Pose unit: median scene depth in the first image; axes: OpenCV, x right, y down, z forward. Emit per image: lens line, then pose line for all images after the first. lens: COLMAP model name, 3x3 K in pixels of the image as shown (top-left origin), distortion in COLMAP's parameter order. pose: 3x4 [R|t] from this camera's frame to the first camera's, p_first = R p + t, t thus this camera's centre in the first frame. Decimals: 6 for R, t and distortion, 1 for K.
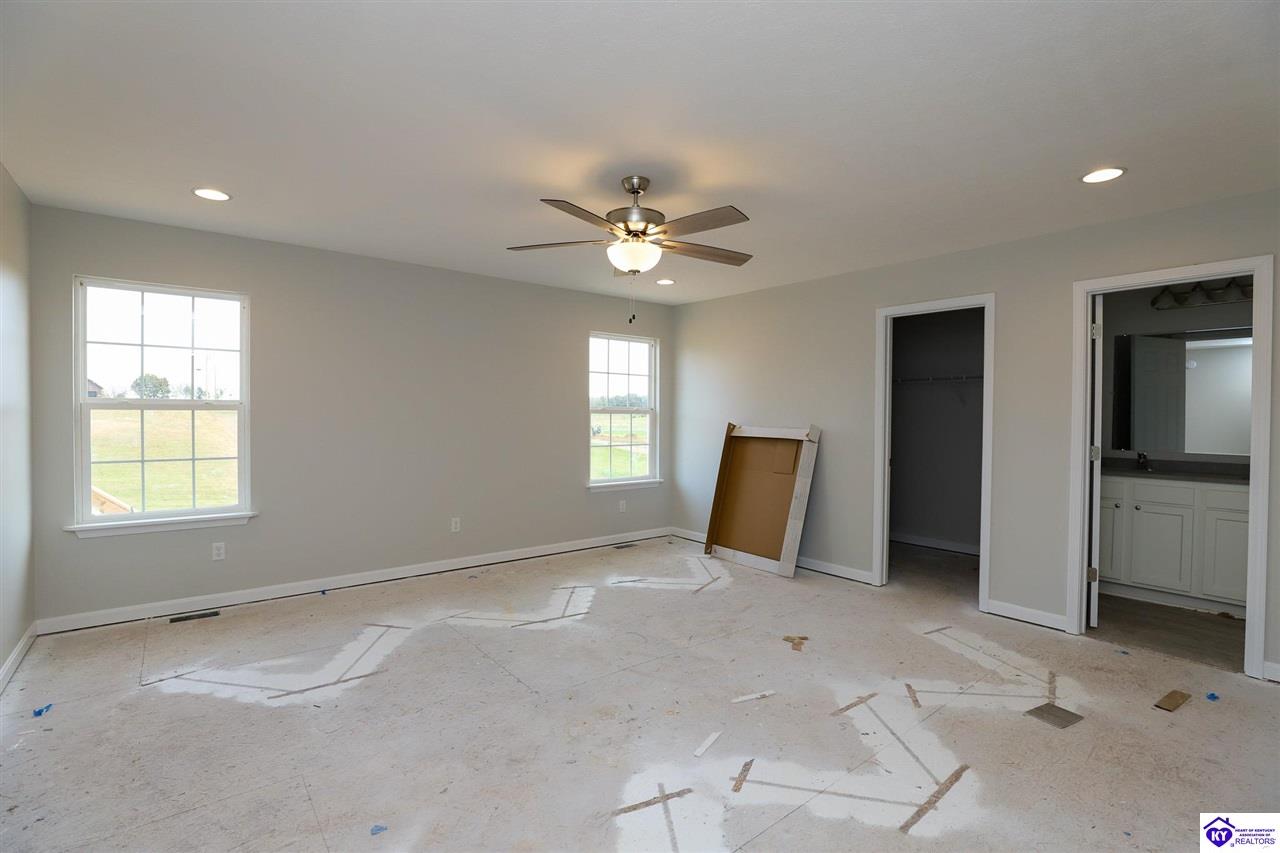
lens RADIAL K [[583.7, 0, 642.0], [0, 583.7, 426.0], [0, 0, 1]] dist [-0.041380, 0.011526]
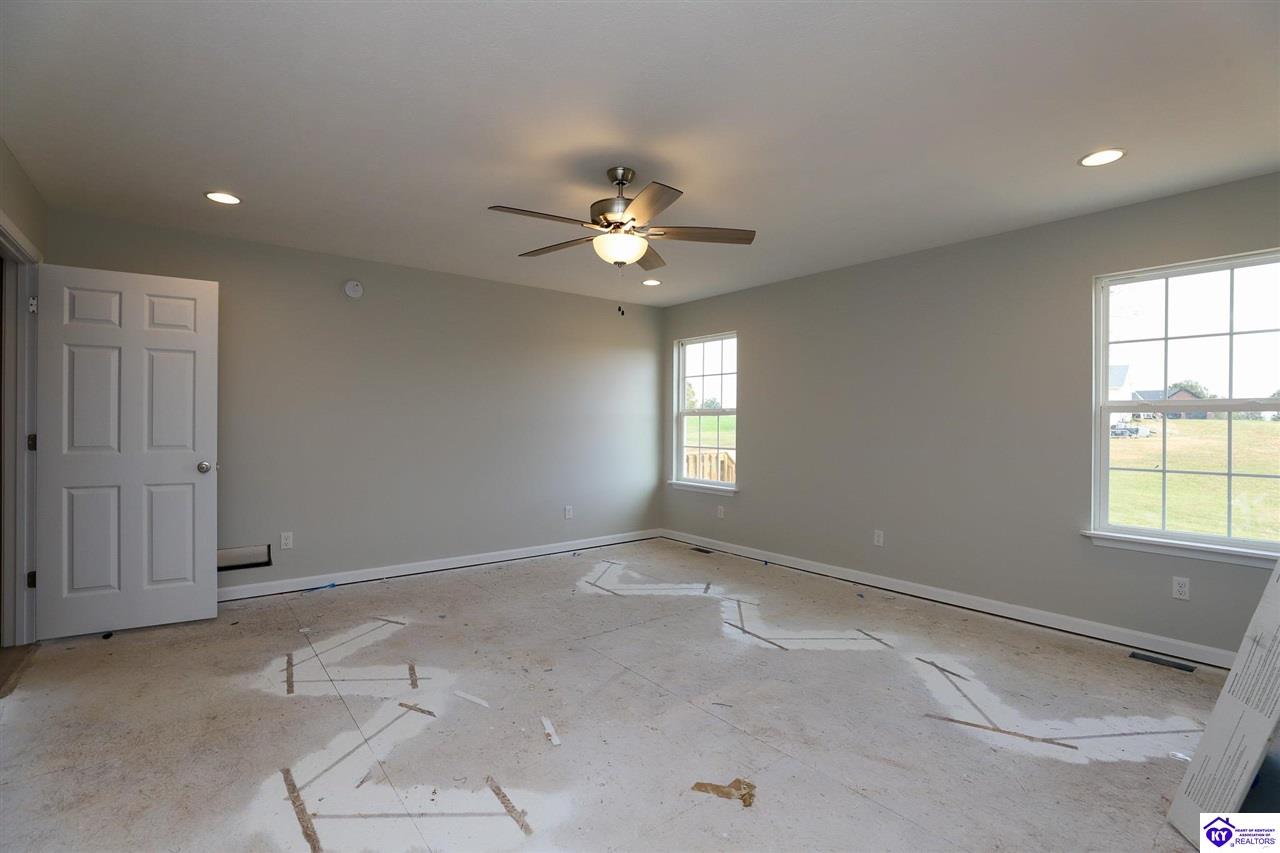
lens RADIAL K [[583.7, 0, 642.0], [0, 583.7, 426.0], [0, 0, 1]] dist [-0.041380, 0.011526]
pose [[-0.006923, -0.005207, -0.999962, 0.778096], [-0.026943, 0.999624, -0.005019, 0.012954], [0.999613, 0.026907, -0.007060, 0.837121]]
